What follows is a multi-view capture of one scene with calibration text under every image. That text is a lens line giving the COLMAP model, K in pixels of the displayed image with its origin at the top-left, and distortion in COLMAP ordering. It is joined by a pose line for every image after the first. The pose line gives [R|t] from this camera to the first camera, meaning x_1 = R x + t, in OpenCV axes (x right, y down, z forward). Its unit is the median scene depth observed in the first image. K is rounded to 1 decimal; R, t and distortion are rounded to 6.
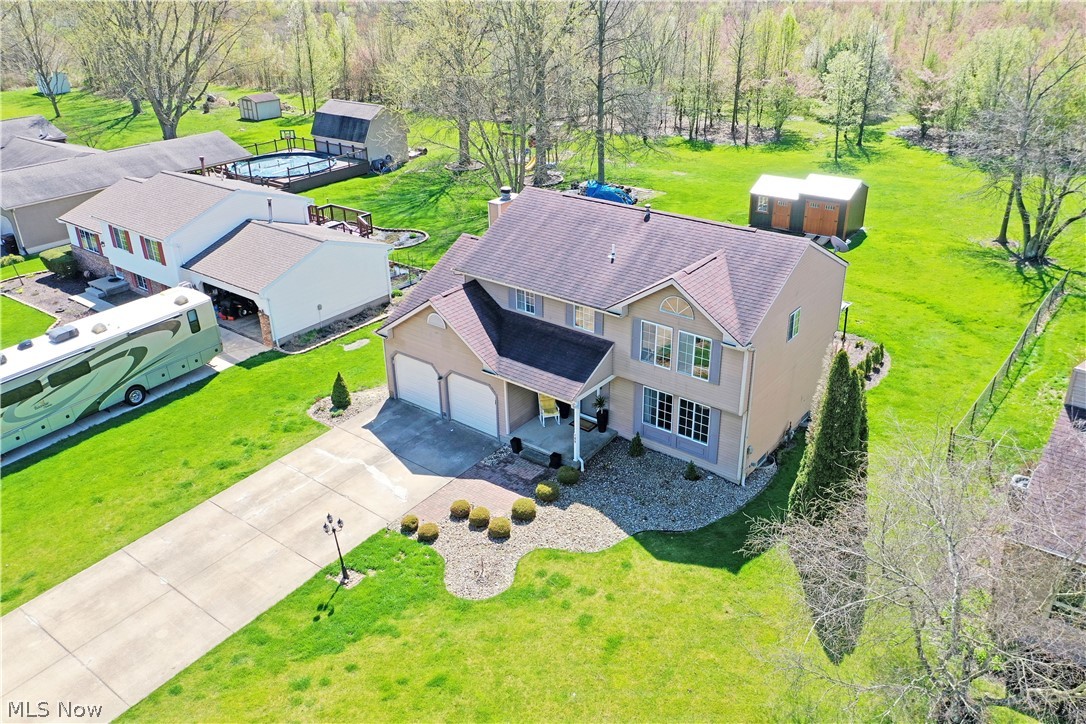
lens RADIAL K [[859.0, 0, 543.0], [0, 859.0, 362.0], [0, 0, 1]] dist [0.020220, 0.000986]
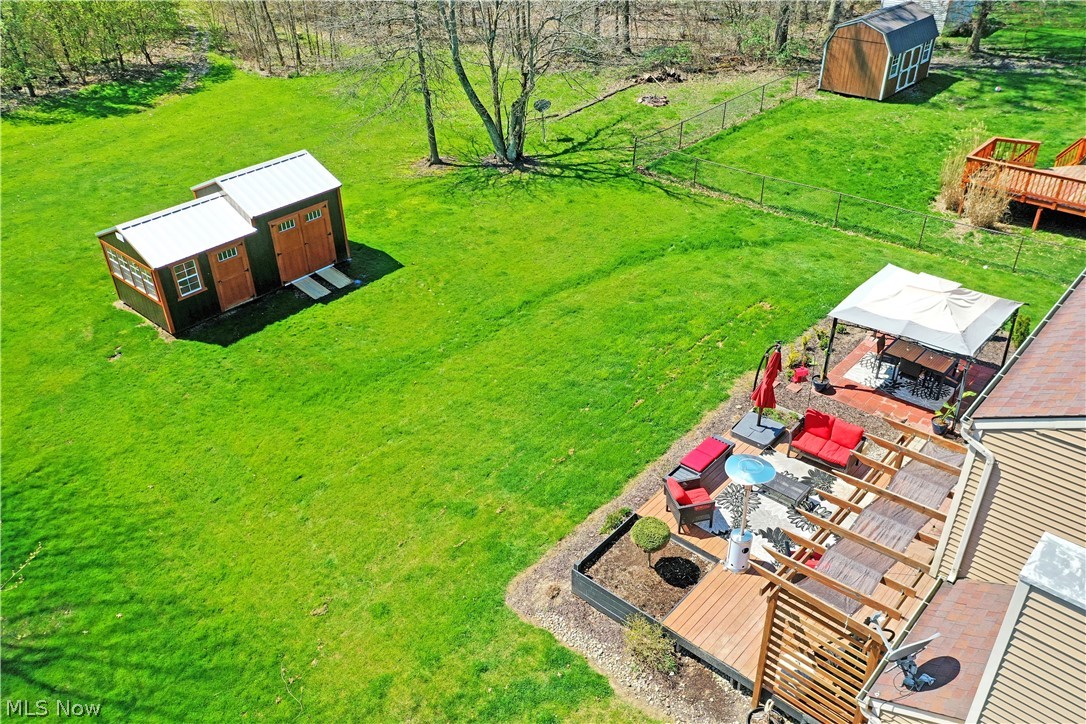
lens RADIAL K [[859.0, 0, 543.0], [0, 859.0, 362.0], [0, 0, 1]] dist [0.020220, 0.000986]
pose [[0.067139, -0.522278, 0.850128, -0.236649], [0.456609, 0.773674, 0.439247, -0.484531], [-0.887131, 0.358685, 0.290421, 1.350681]]
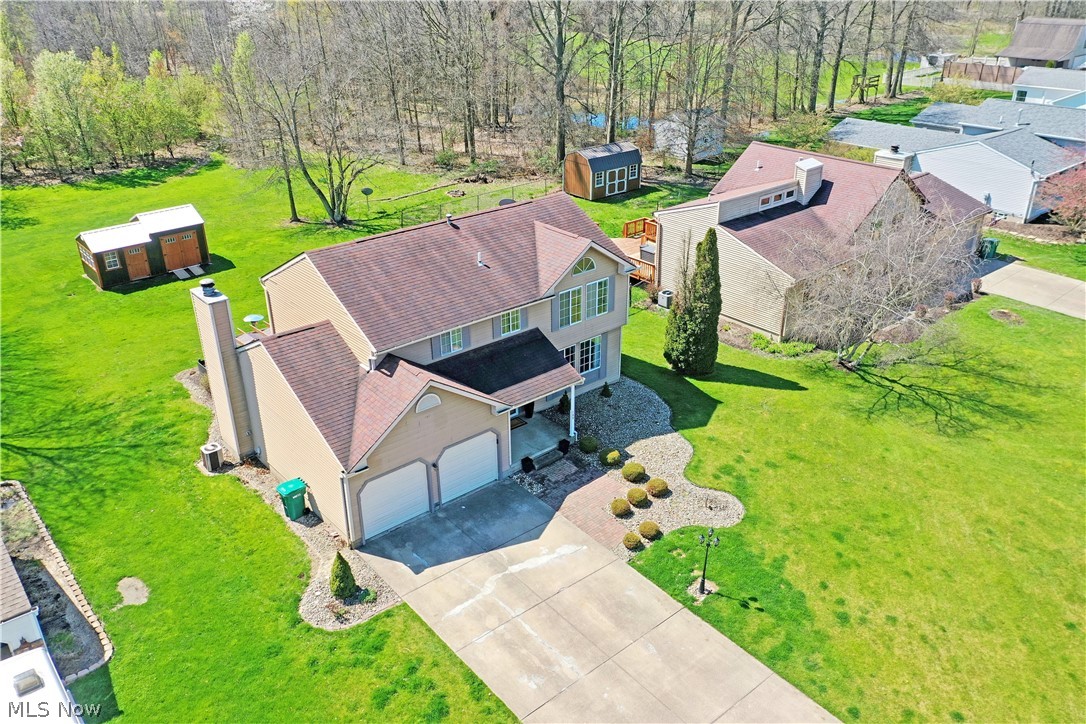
lens RADIAL K [[859.0, 0, 543.0], [0, 859.0, 362.0], [0, 0, 1]] dist [0.020220, 0.000986]
pose [[0.197296, -0.412163, 0.889492, -0.906169], [0.435124, 0.849873, 0.297291, -0.307047], [-0.878488, 0.328385, 0.347019, 0.626836]]
